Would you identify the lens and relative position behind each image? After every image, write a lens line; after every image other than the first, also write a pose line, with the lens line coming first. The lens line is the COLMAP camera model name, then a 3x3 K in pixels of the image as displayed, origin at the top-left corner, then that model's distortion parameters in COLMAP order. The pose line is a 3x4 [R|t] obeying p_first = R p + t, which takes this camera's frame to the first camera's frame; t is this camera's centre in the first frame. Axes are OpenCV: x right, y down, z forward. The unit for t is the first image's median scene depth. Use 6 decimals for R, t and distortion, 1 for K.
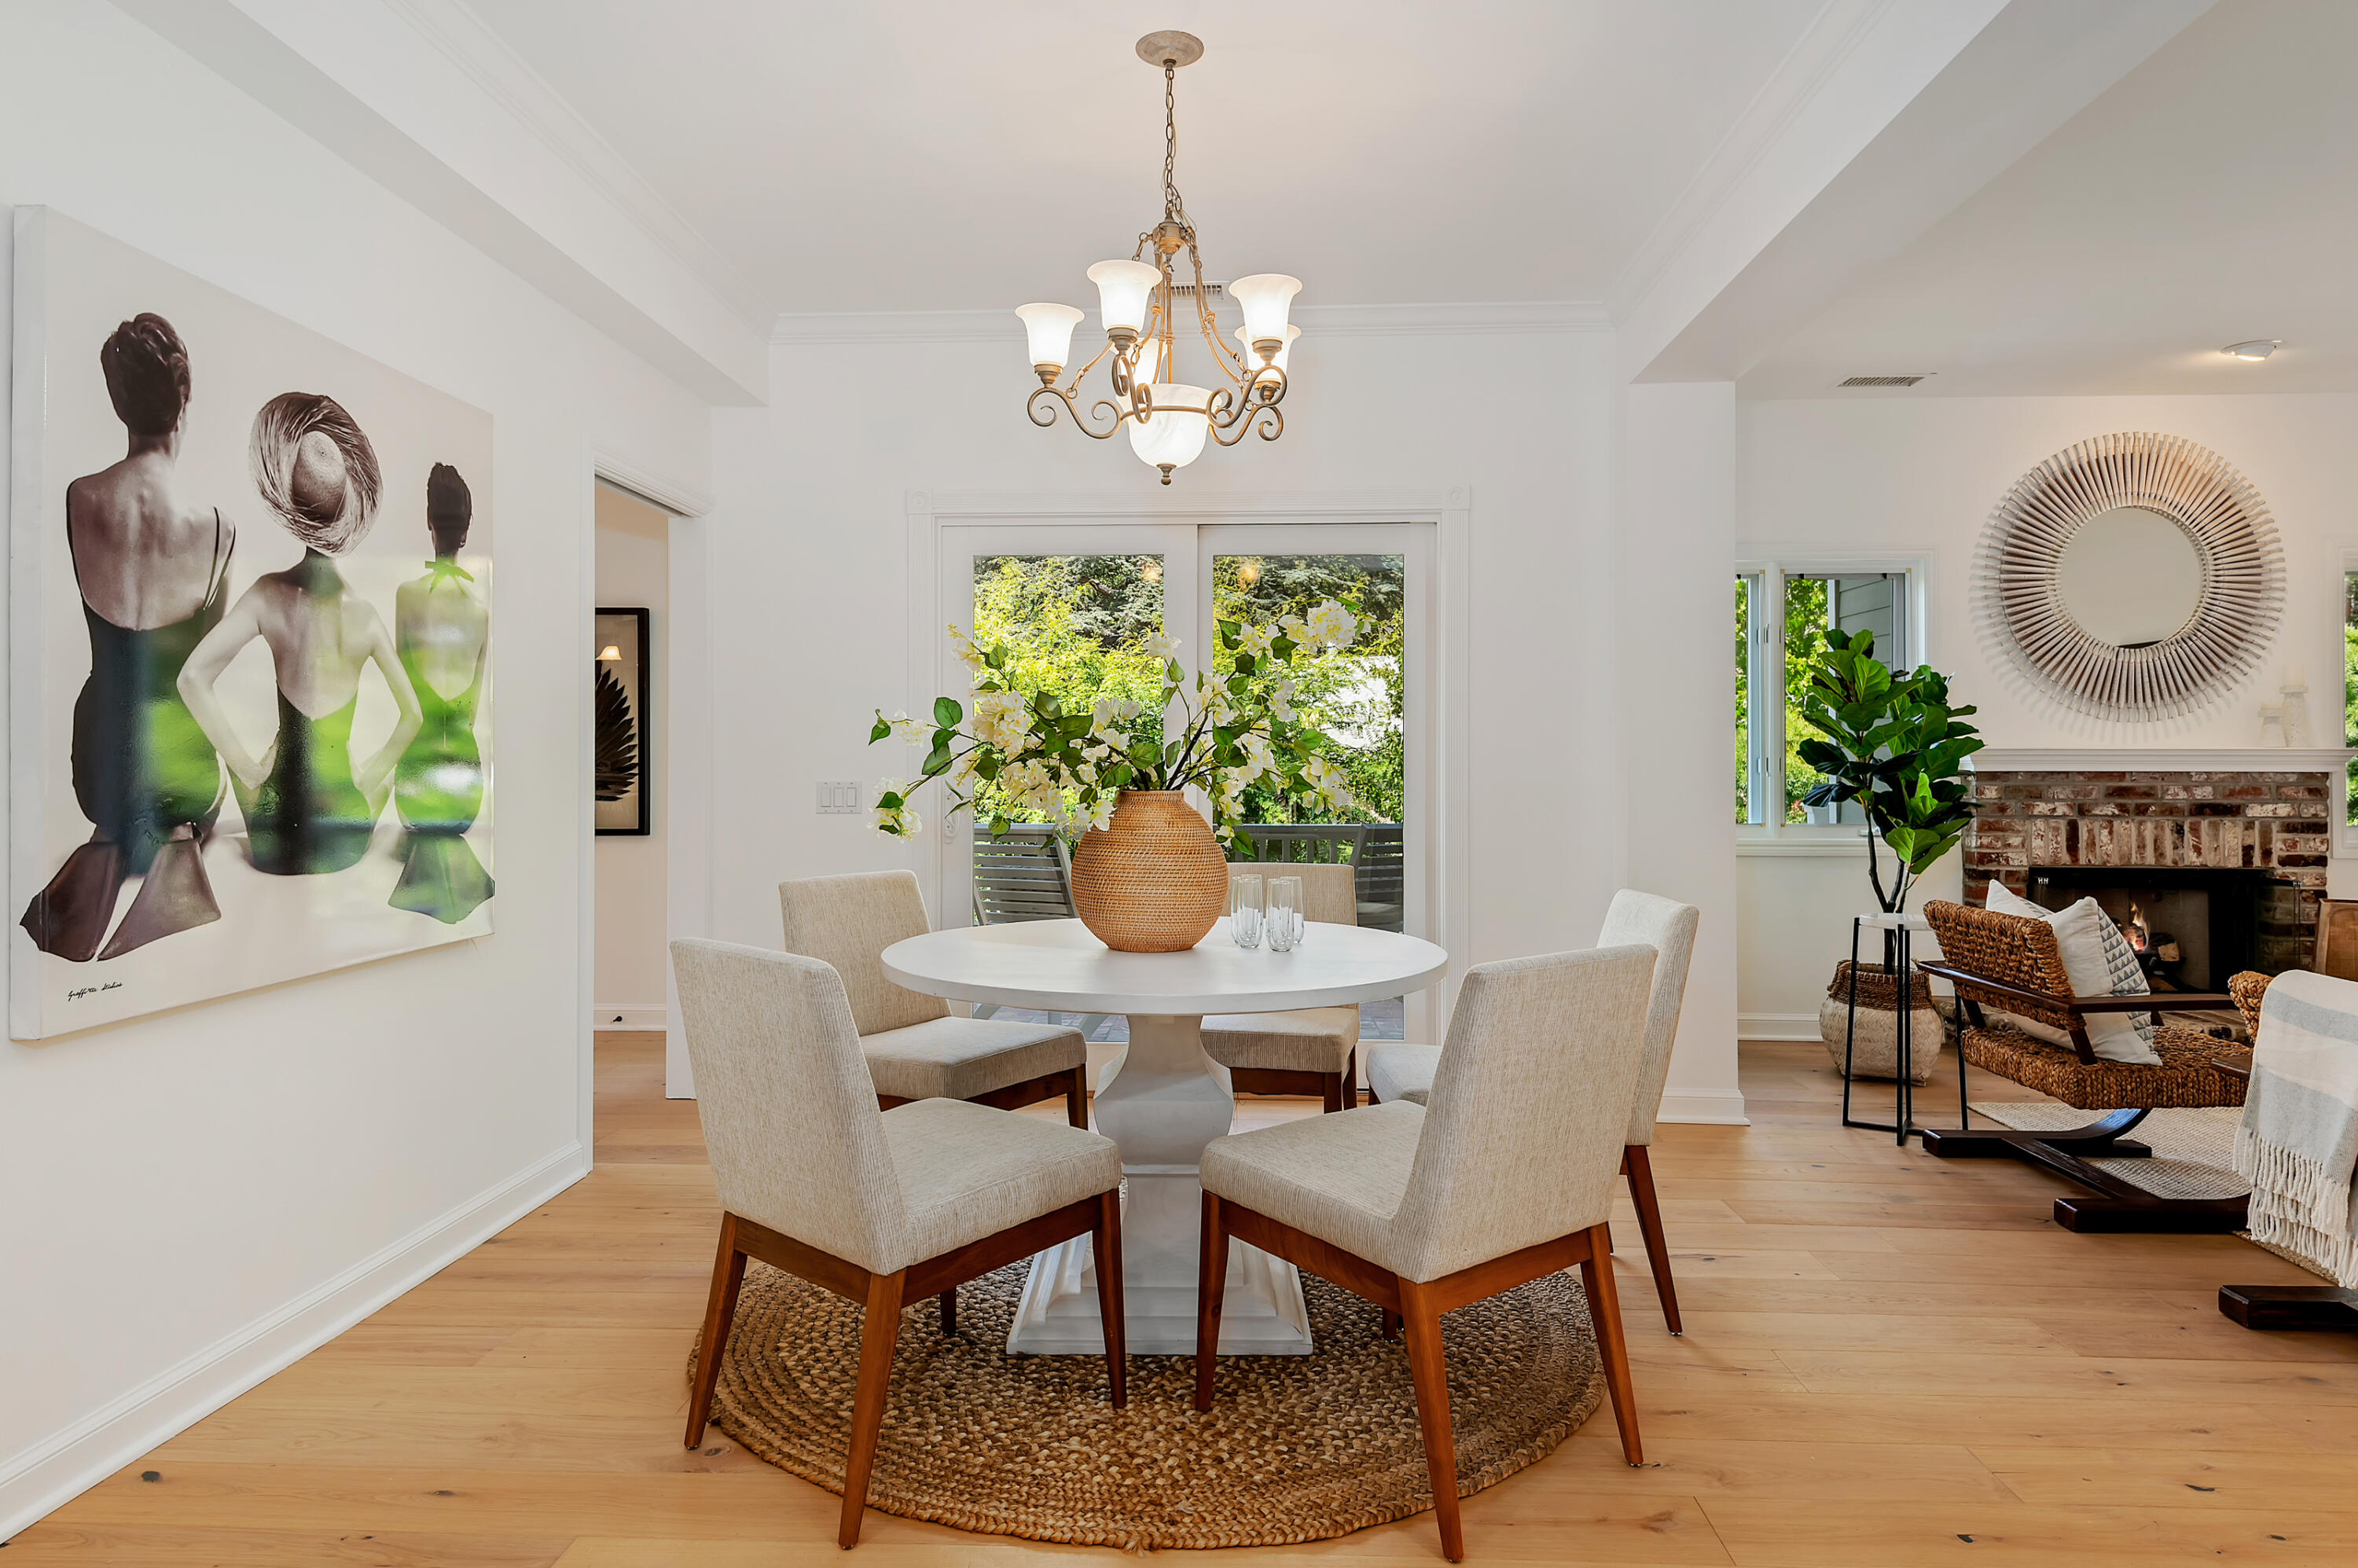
lens RADIAL K [[1359.9, 0, 1188.4], [0, 1359.9, 757.6], [0, 0, 1]] dist [0.035497, -0.032047]
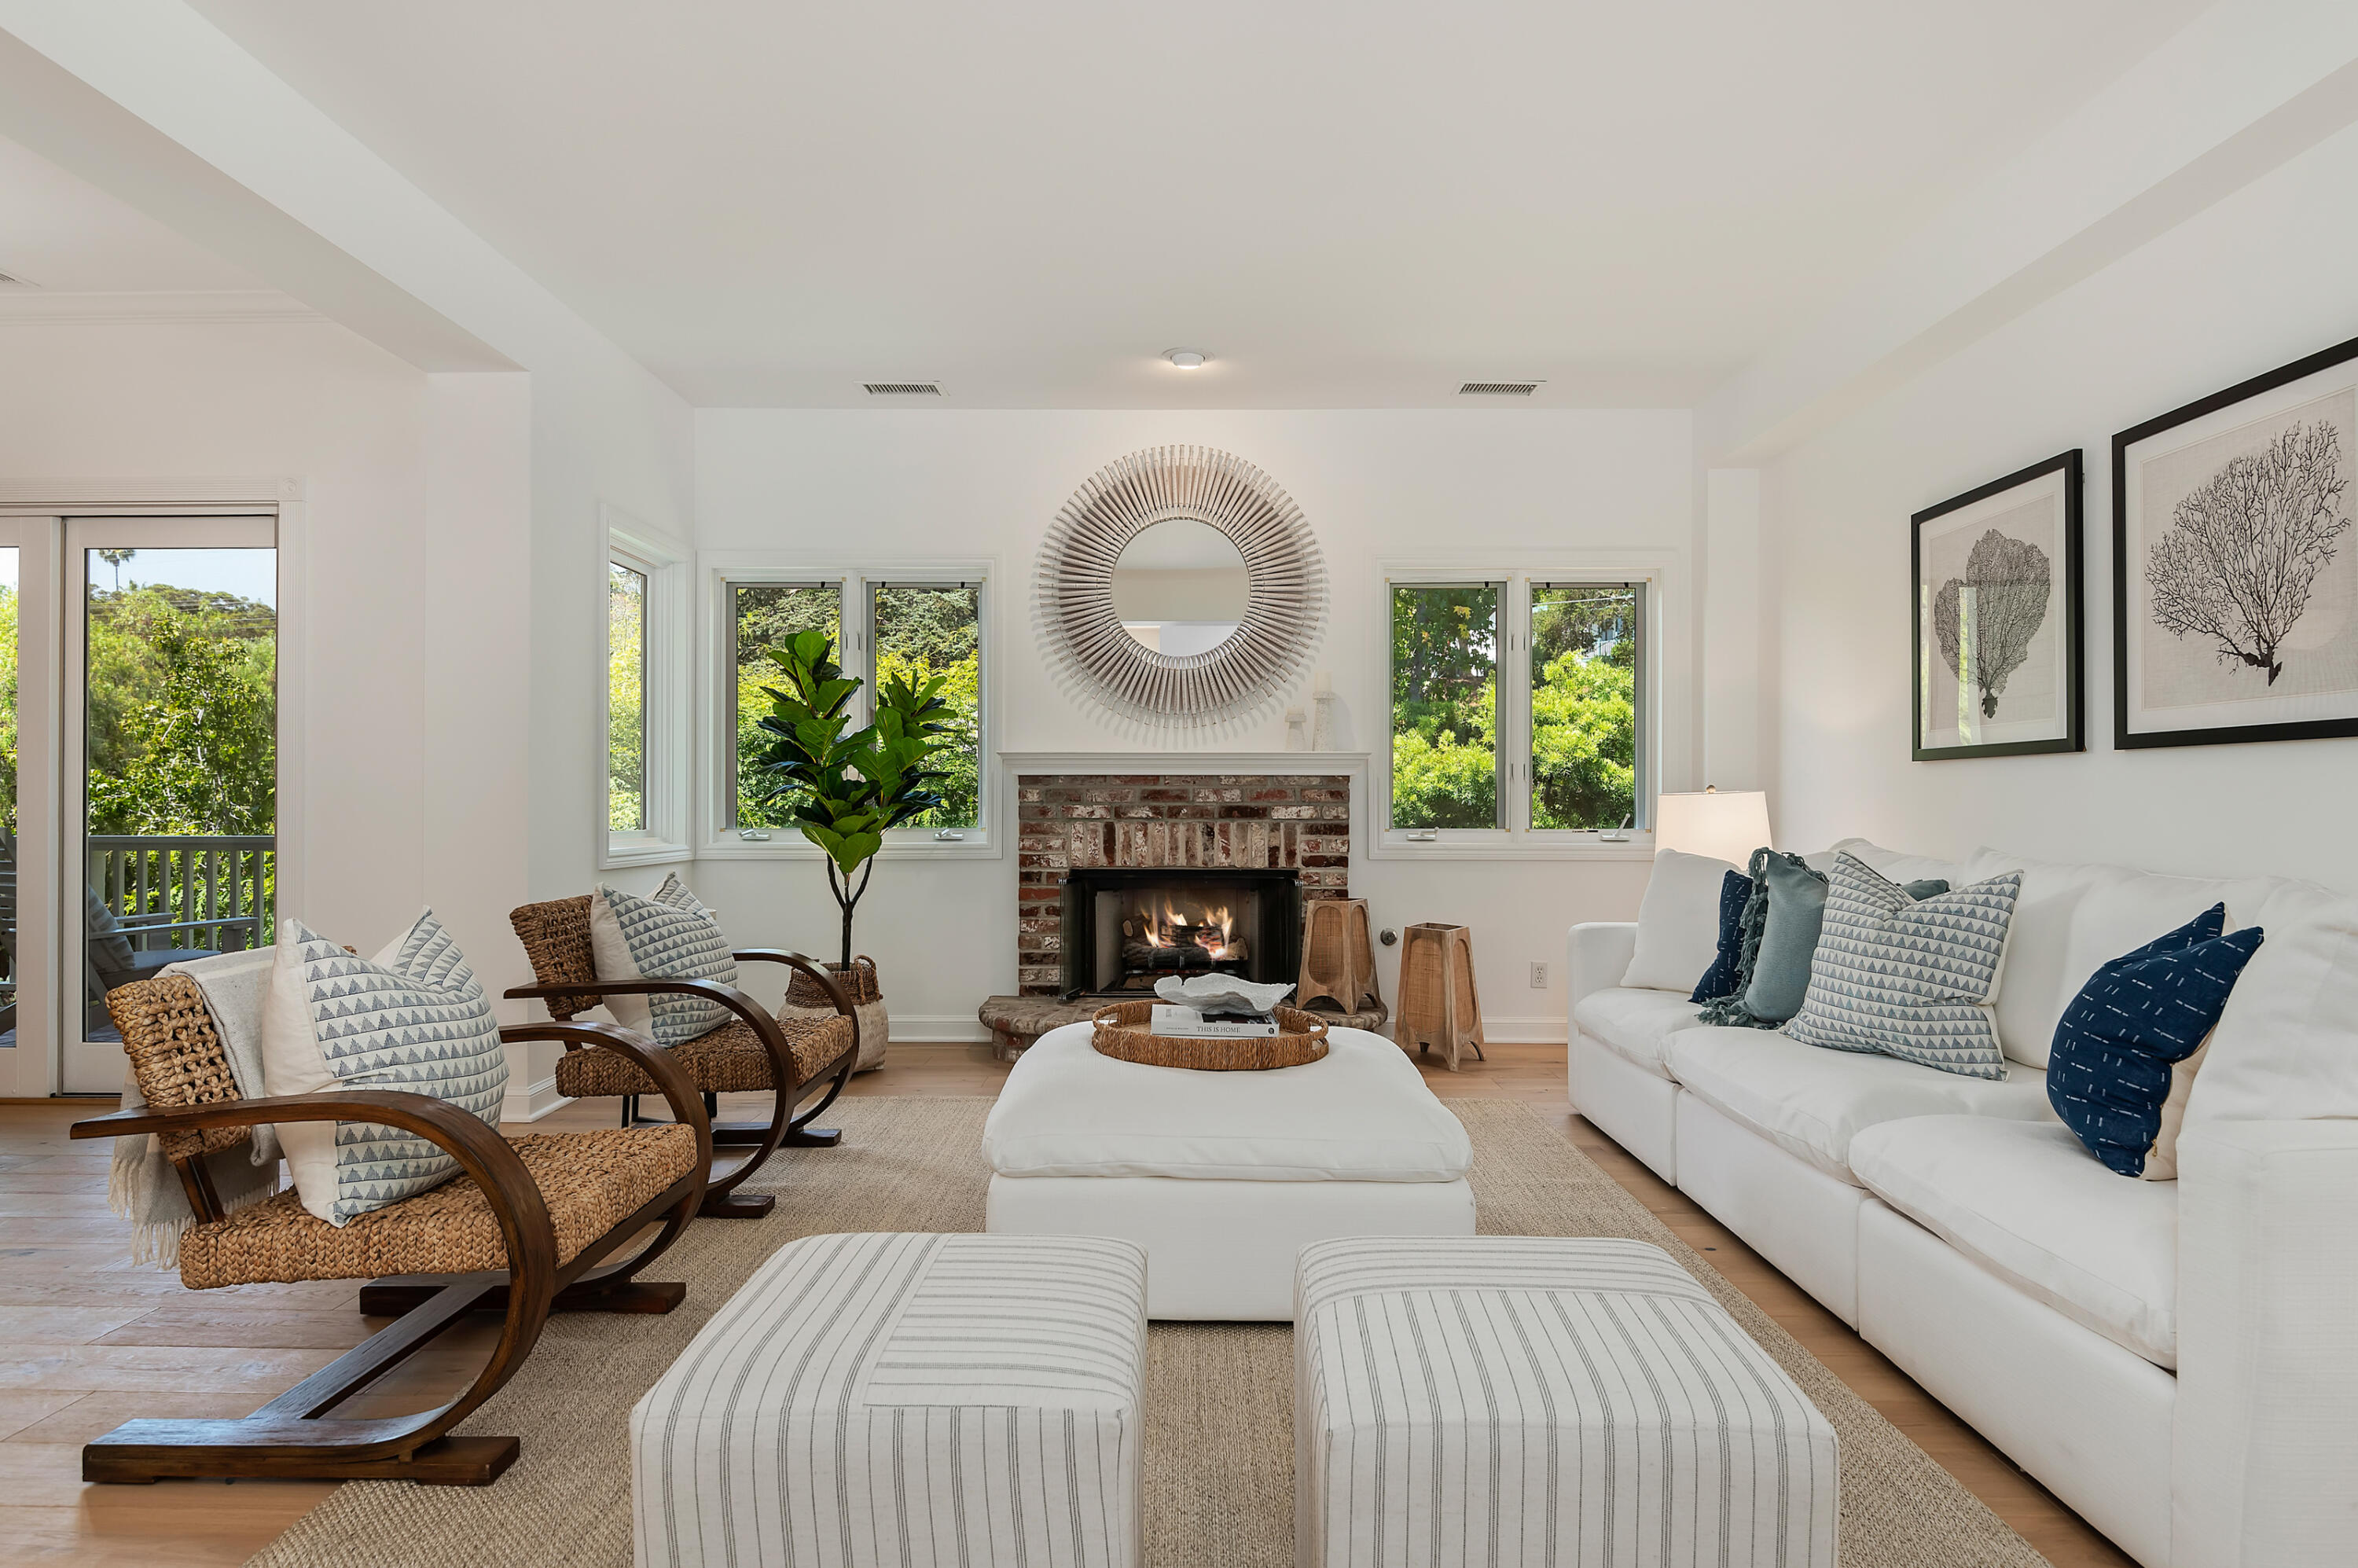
lens RADIAL K [[1305.6, 0, 1189.9], [0, 1305.6, 793.1], [0, 0, 1]] dist [0.034738, -0.041802]
pose [[0.998849, -0.000937, 0.047950, 0.662683], [0.000995, 0.999999, -0.001178, 0.024777], [-0.047949, 0.001224, 0.998849, 0.022200]]
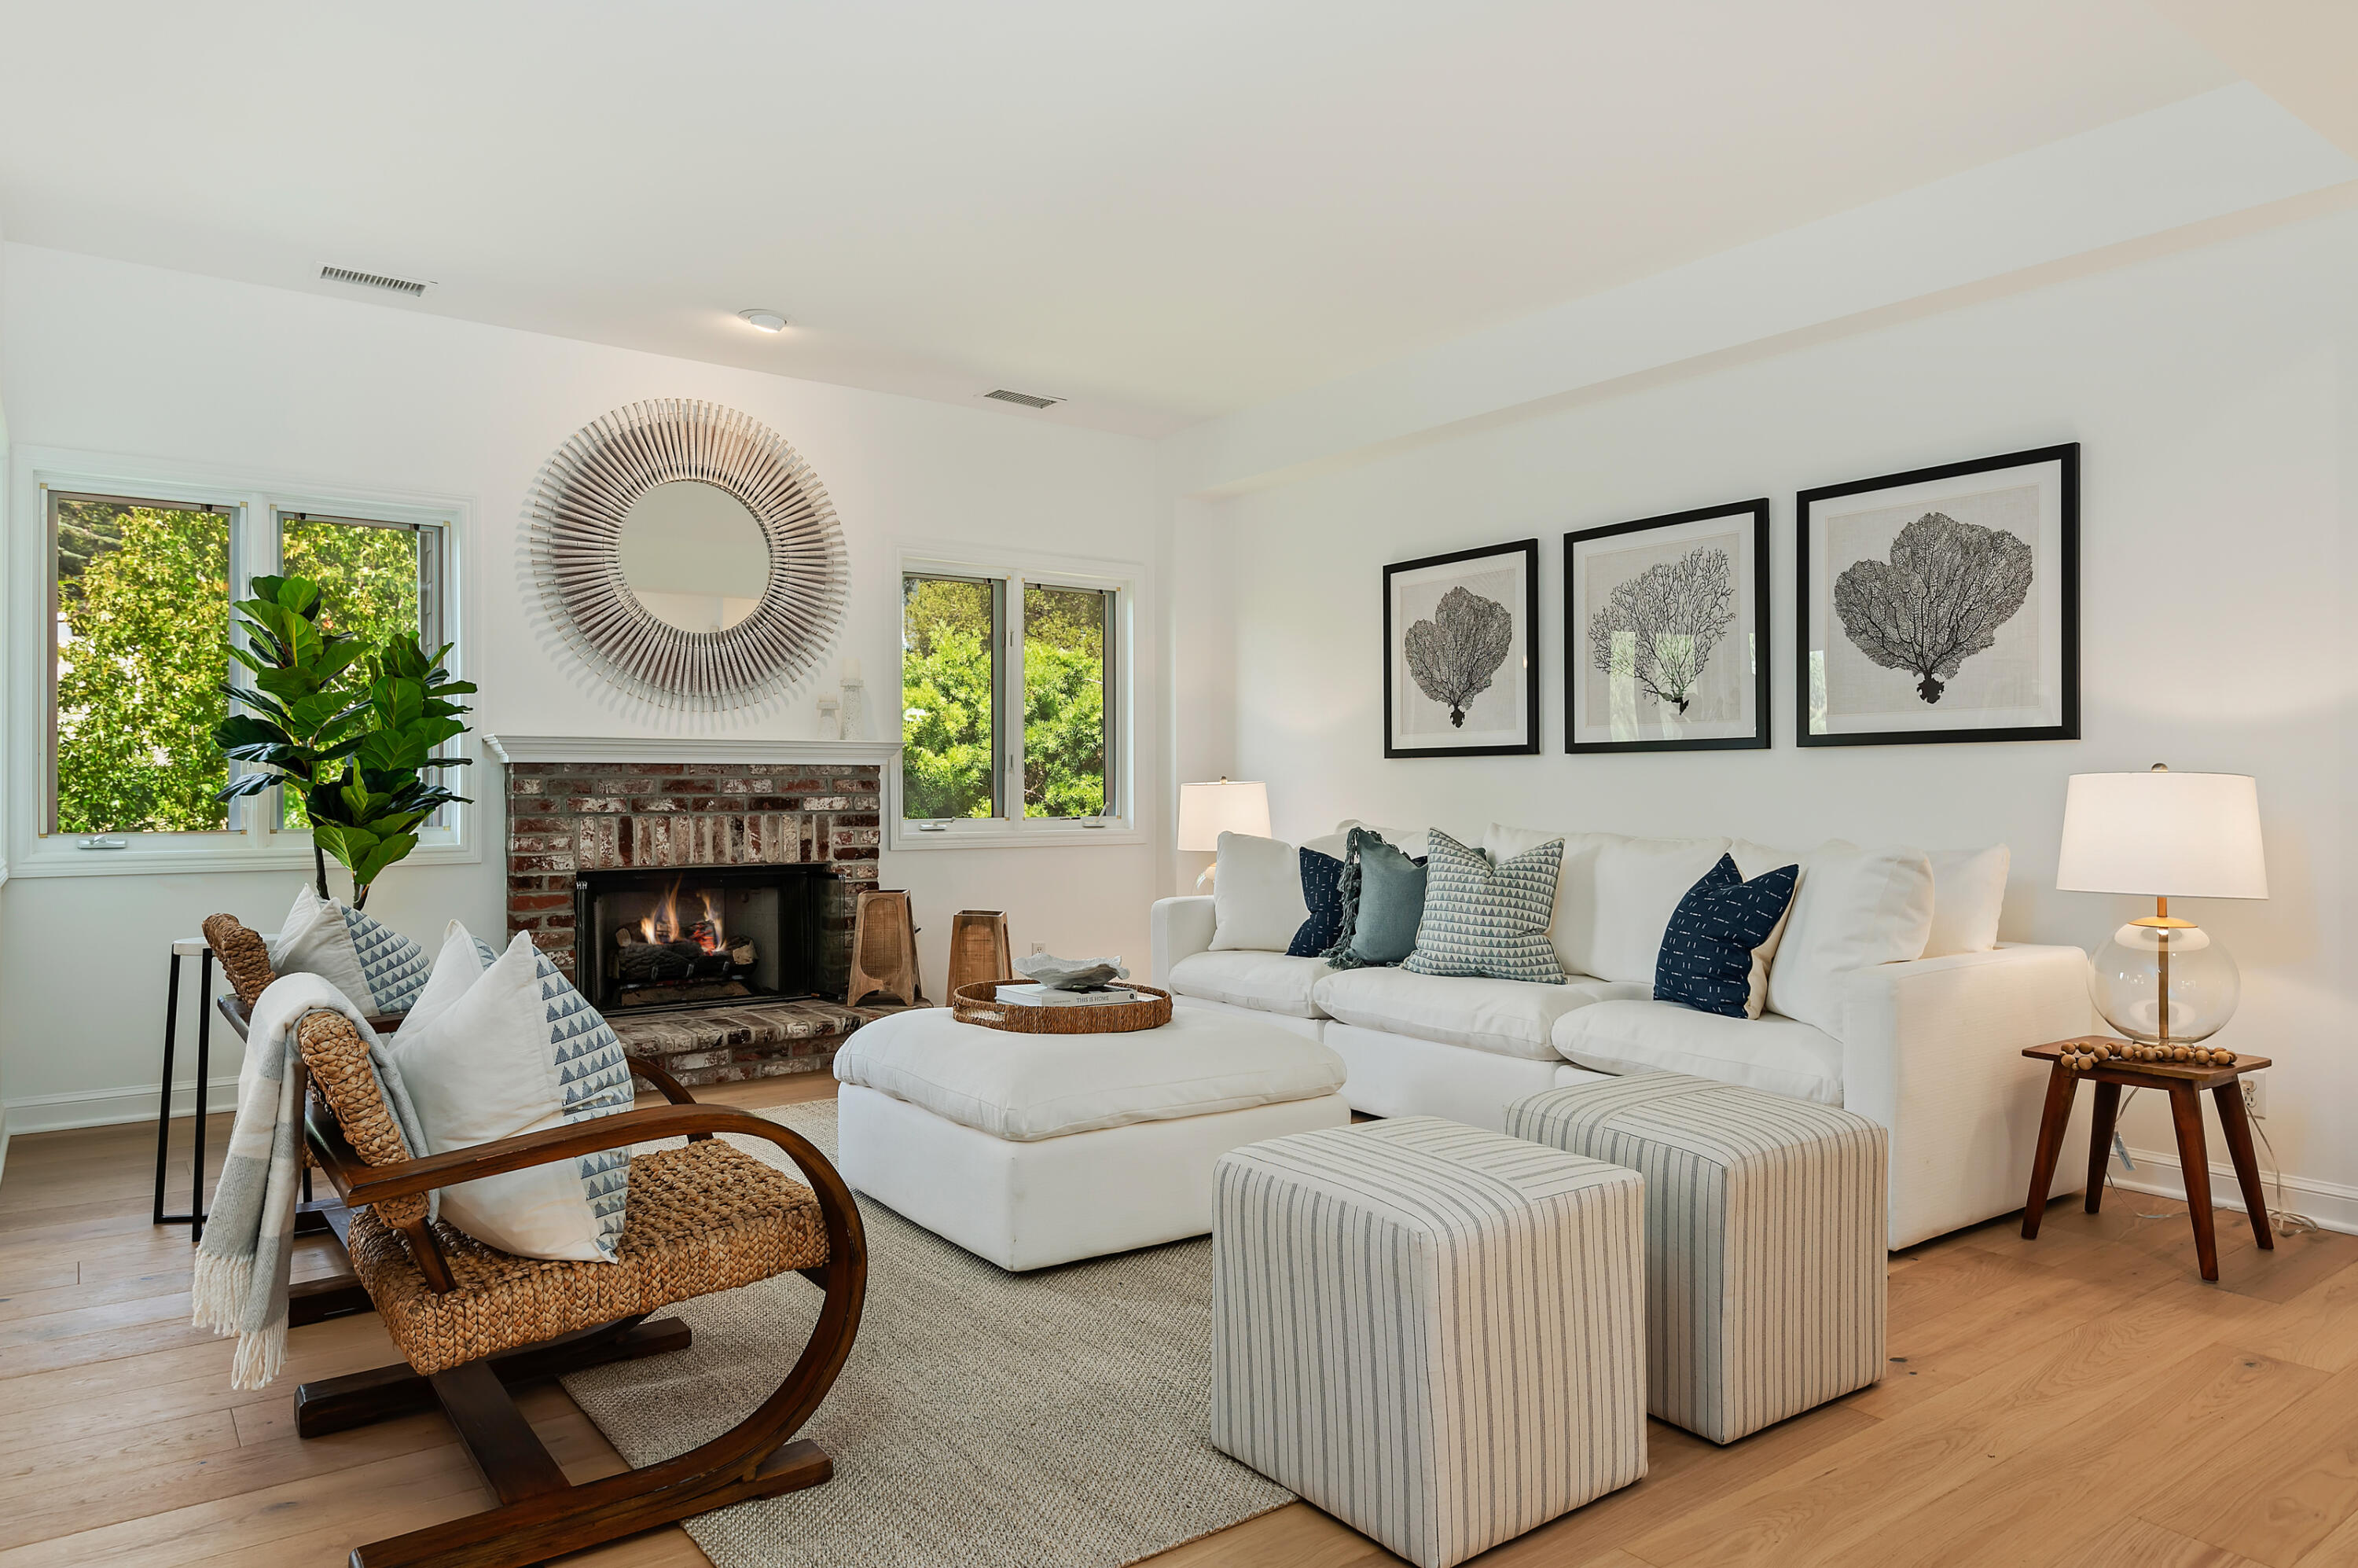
lens RADIAL K [[1468.0, 0, 1186.0], [0, 1468.0, 775.8], [0, 0, 1]] dist [0.041965, -0.001323]
pose [[0.773769, 0.001349, 0.633467, 0.315878], [0.001112, 0.999993, -0.003489, 0.022187], [-0.633467, 0.003404, 0.773762, 0.013753]]
